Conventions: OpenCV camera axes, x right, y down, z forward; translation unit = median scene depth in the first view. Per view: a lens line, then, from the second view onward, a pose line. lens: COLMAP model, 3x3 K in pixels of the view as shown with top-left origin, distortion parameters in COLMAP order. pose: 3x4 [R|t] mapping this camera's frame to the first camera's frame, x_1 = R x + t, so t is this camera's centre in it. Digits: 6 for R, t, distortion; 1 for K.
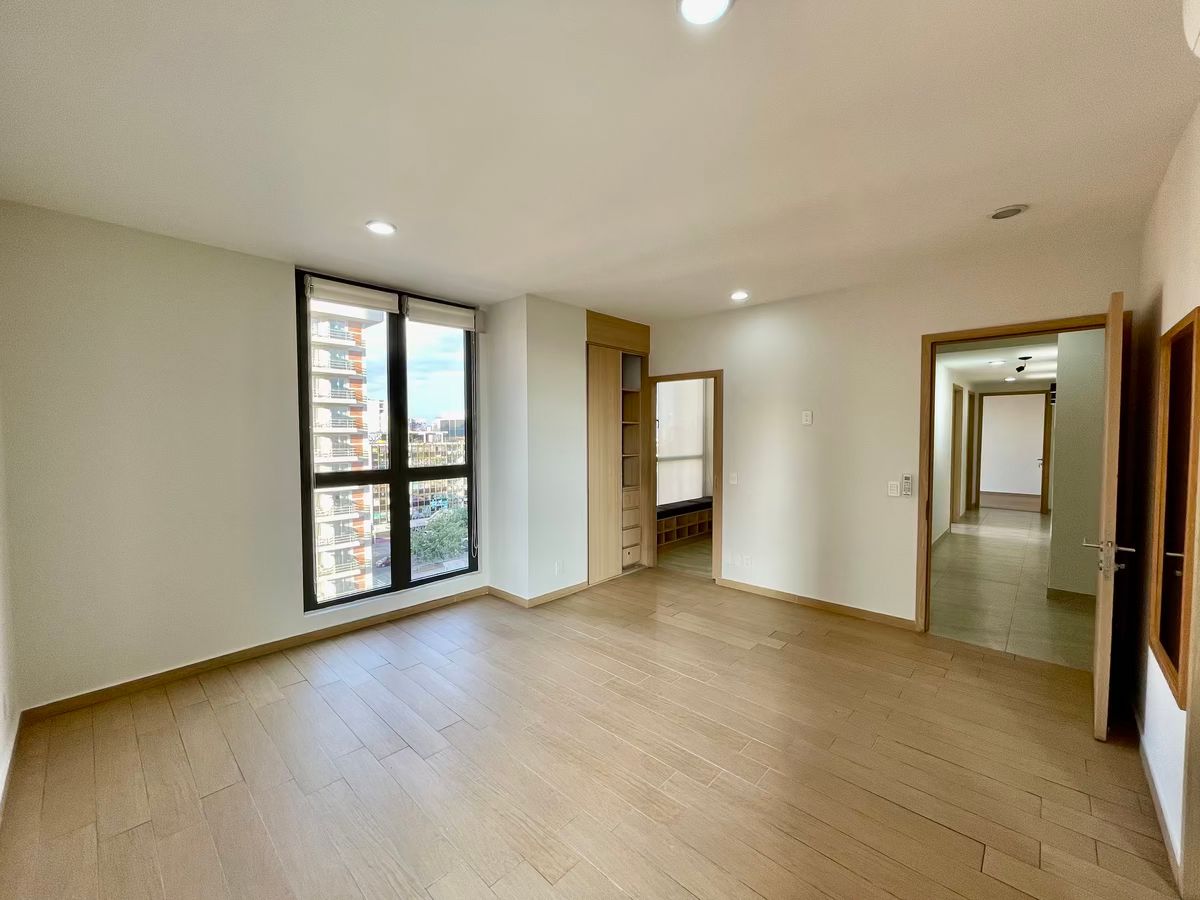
lens RADIAL K [[482.9, 0, 605.2], [0, 482.9, 450.7], [0, 0, 1]] dist [0.002175, 0.000012]
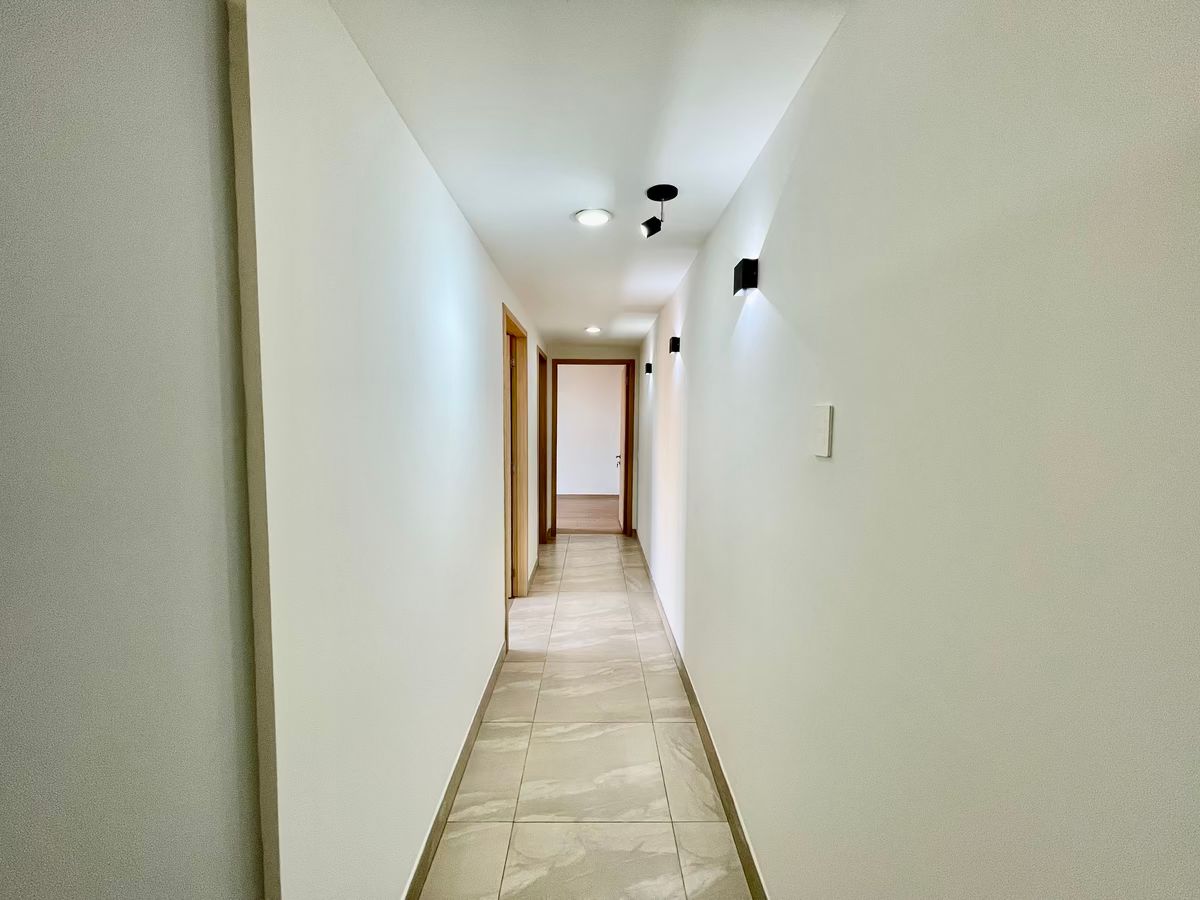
lens RADIAL K [[482.9, 0, 599.9], [0, 482.9, 449.6], [0, 0, 1]] dist [0.002175, 0.000012]
pose [[0.731764, -0.046198, 0.679991, 0.374375], [0.016941, 0.998625, 0.049615, -0.026000], [-0.681348, -0.024786, 0.731540, 0.480457]]
